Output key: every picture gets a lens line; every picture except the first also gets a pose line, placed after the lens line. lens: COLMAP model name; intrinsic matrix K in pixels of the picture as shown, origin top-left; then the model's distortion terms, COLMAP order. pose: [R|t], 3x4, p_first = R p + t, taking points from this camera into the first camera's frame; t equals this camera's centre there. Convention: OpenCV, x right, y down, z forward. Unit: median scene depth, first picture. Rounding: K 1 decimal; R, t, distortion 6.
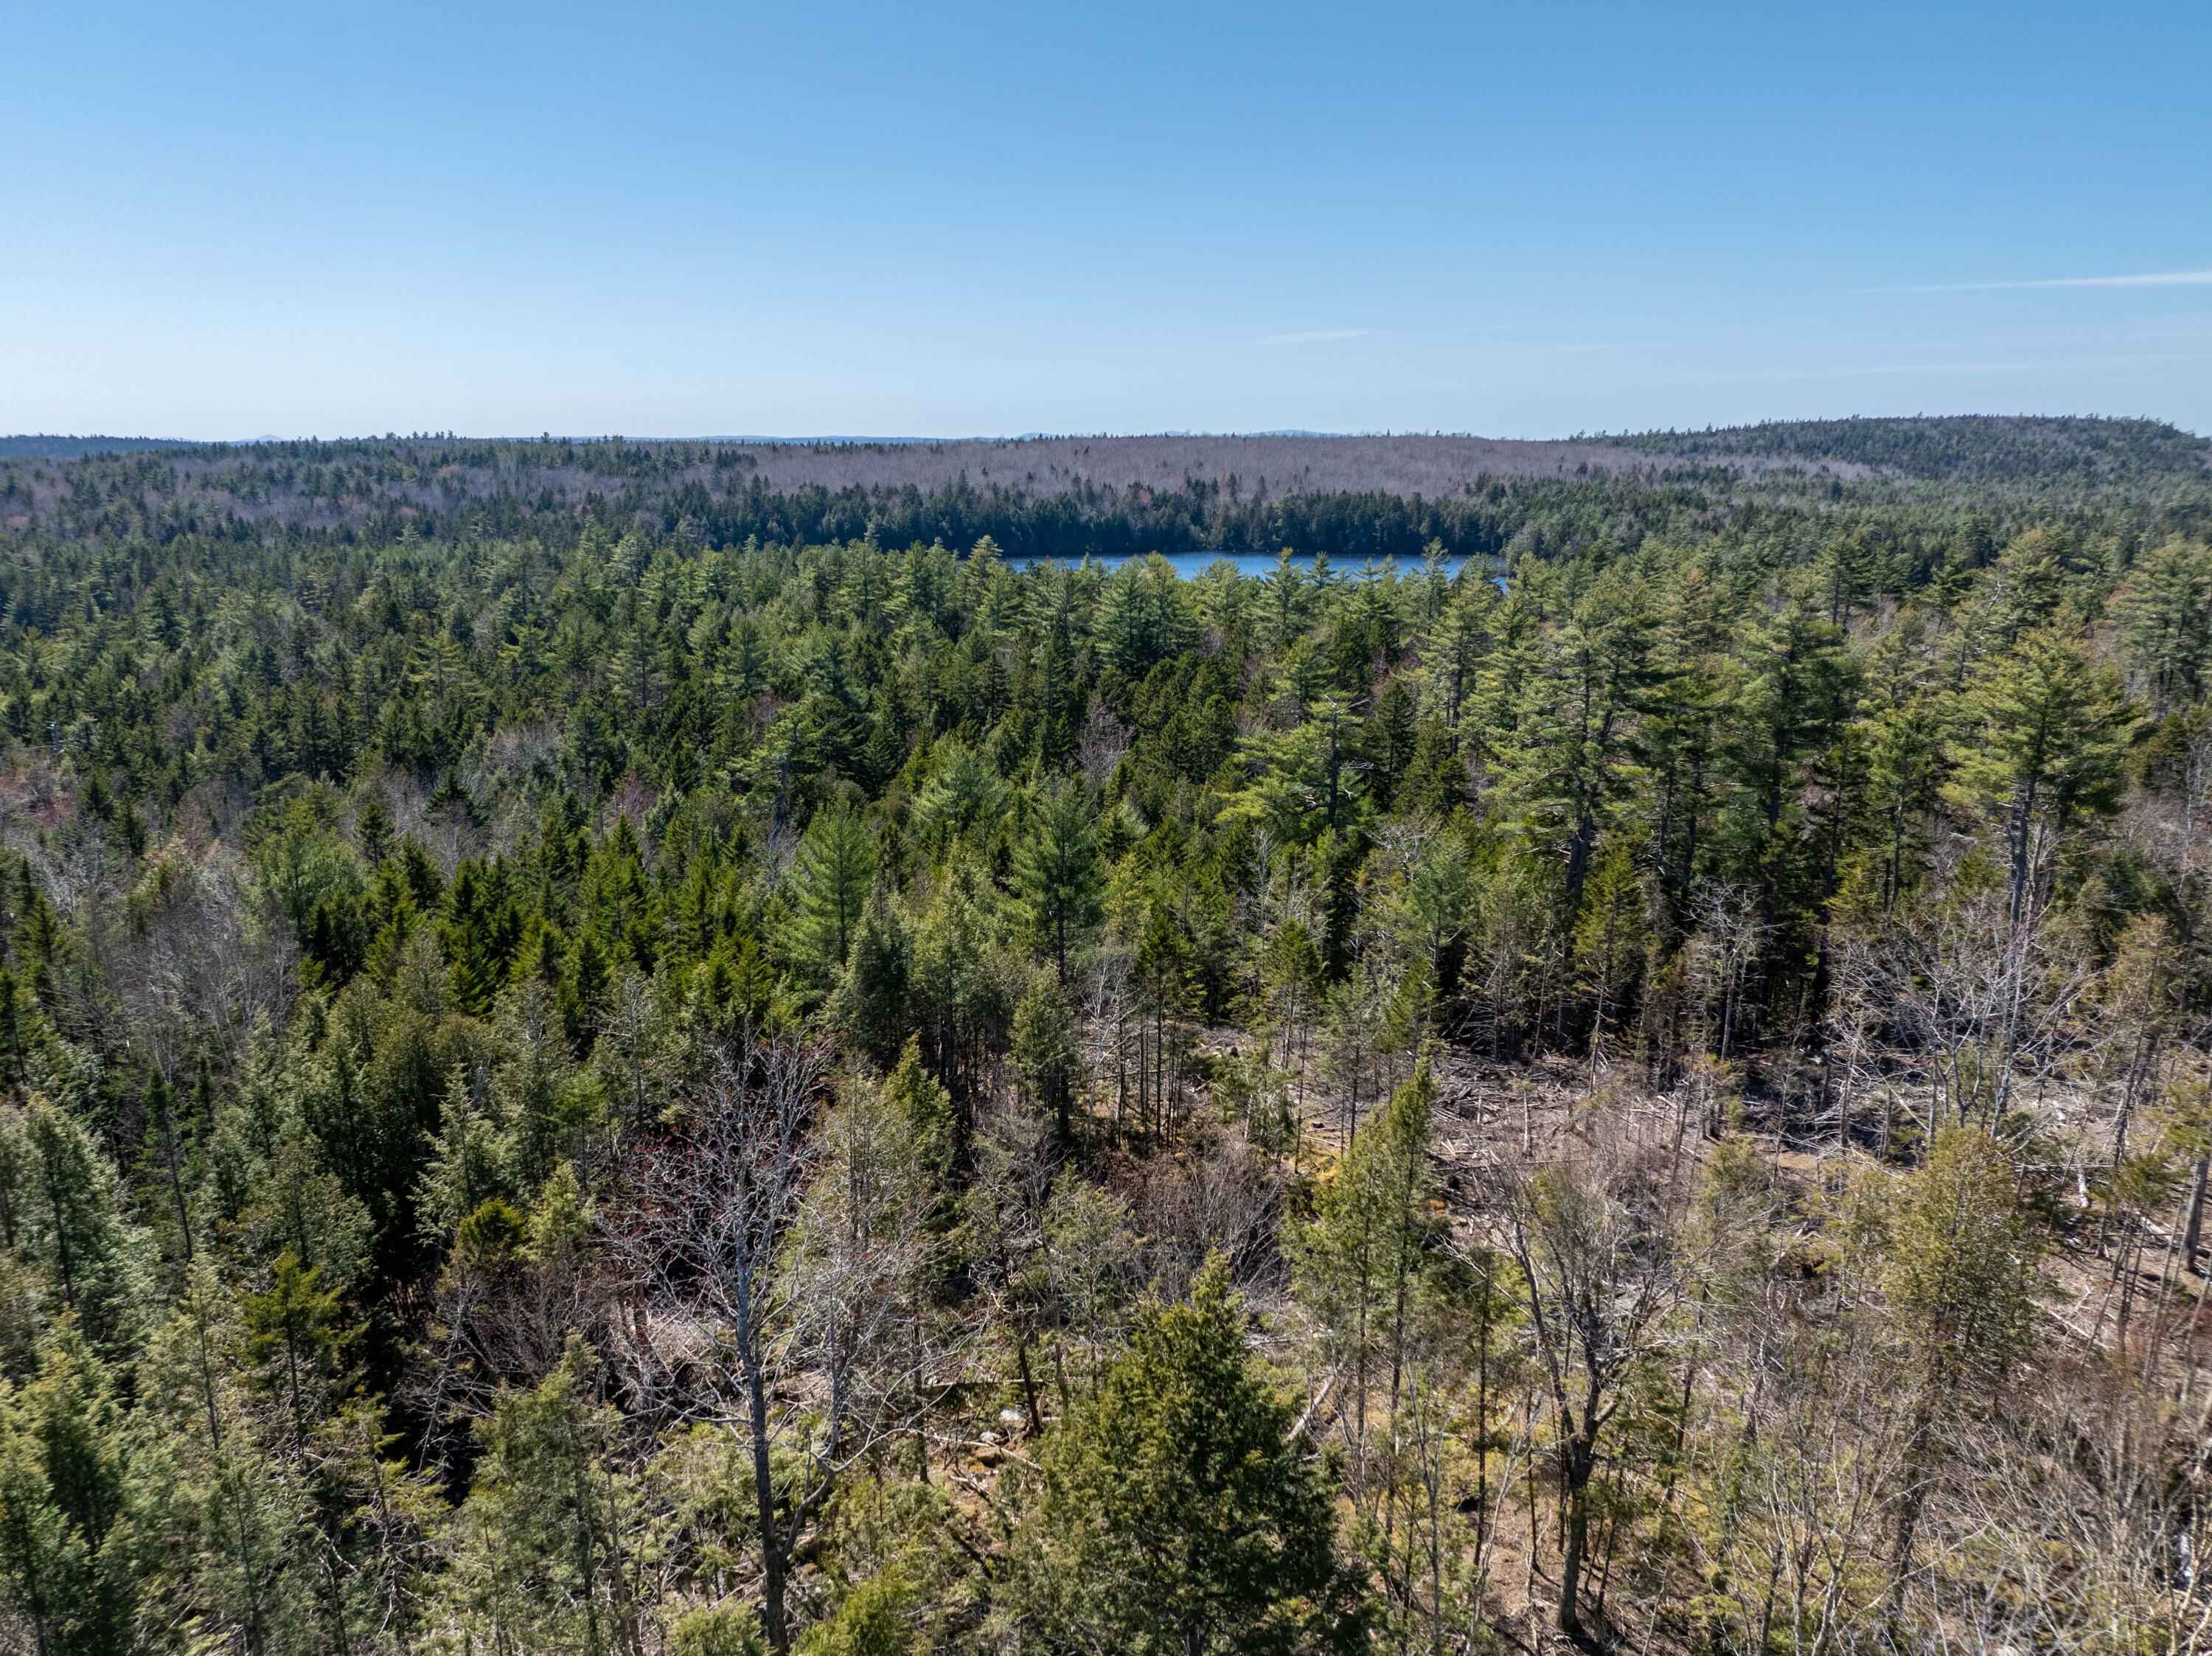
lens RADIAL K [[1568.0, 0, 1108.6], [0, 1568.0, 825.5], [0, 0, 1]] dist [-0.025783, -0.011641]
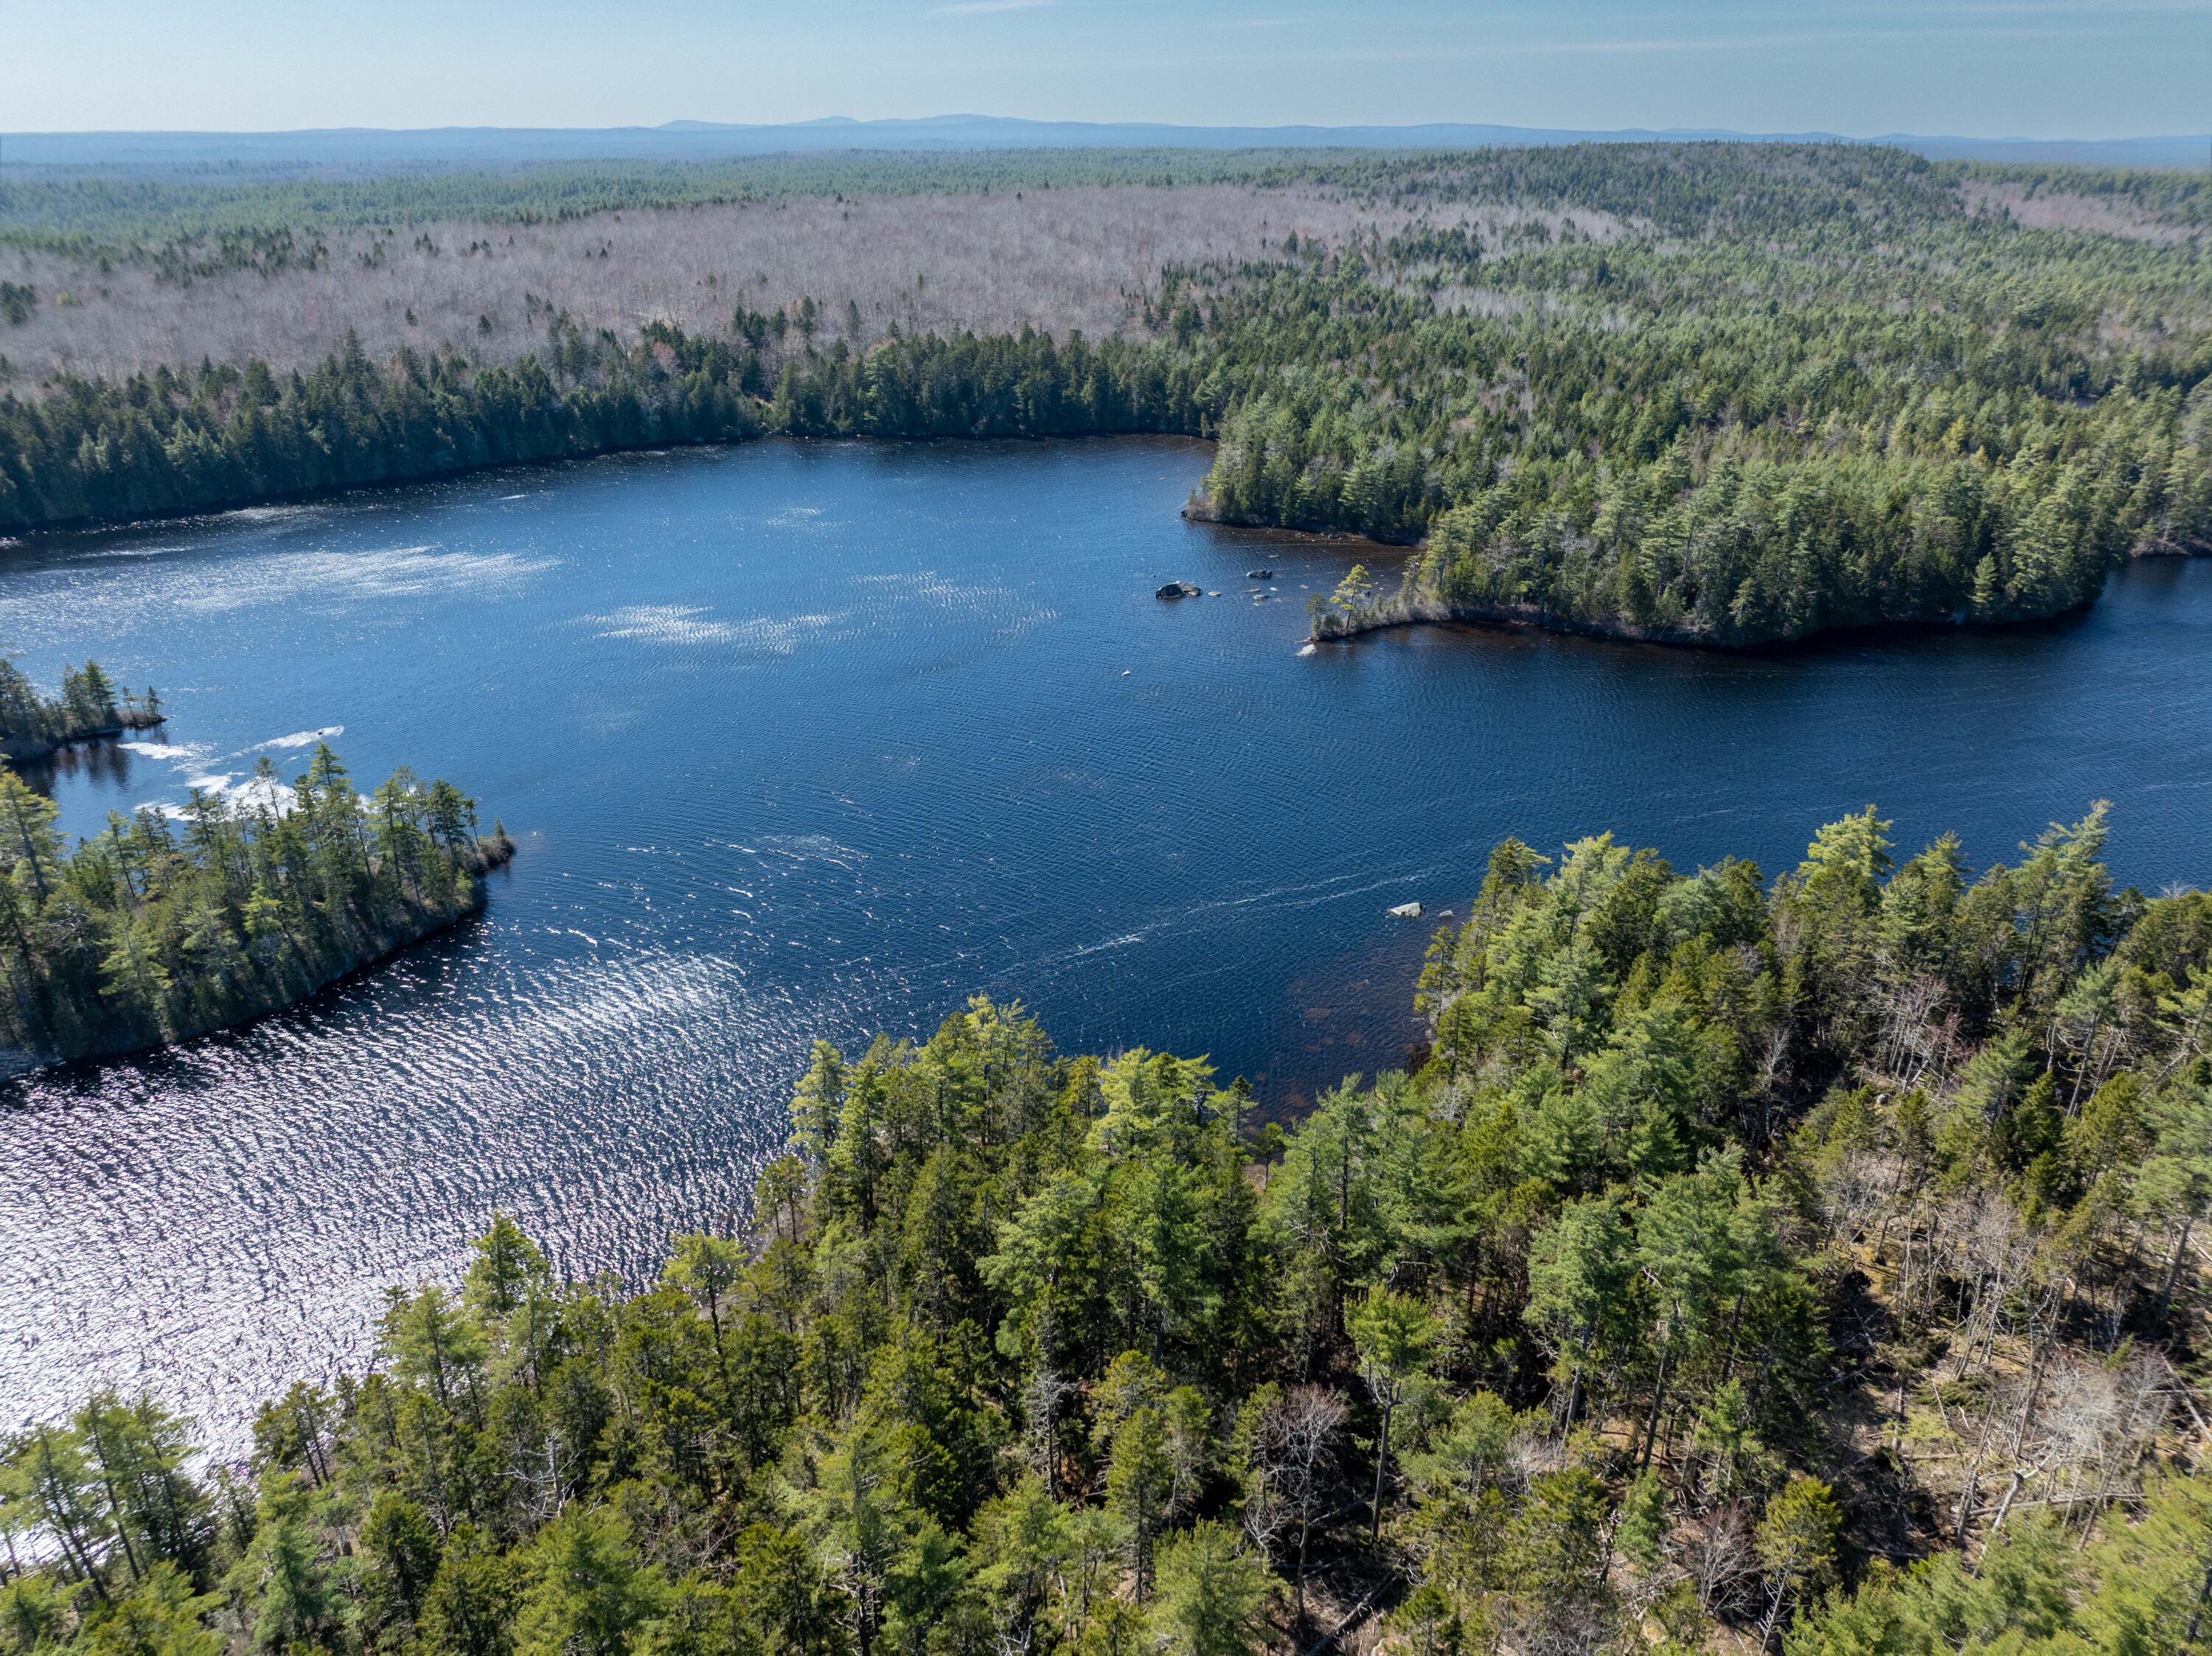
lens RADIAL K [[1568.0, 0, 1104.9], [0, 1568.0, 830.8], [0, 0, 1]] dist [-0.025783, -0.011641]
pose [[0.980951, -0.081026, 0.176552, 0.070358], [0.046850, 0.980709, 0.189776, -0.126504], [-0.188523, -0.177889, 0.965823, 0.293929]]
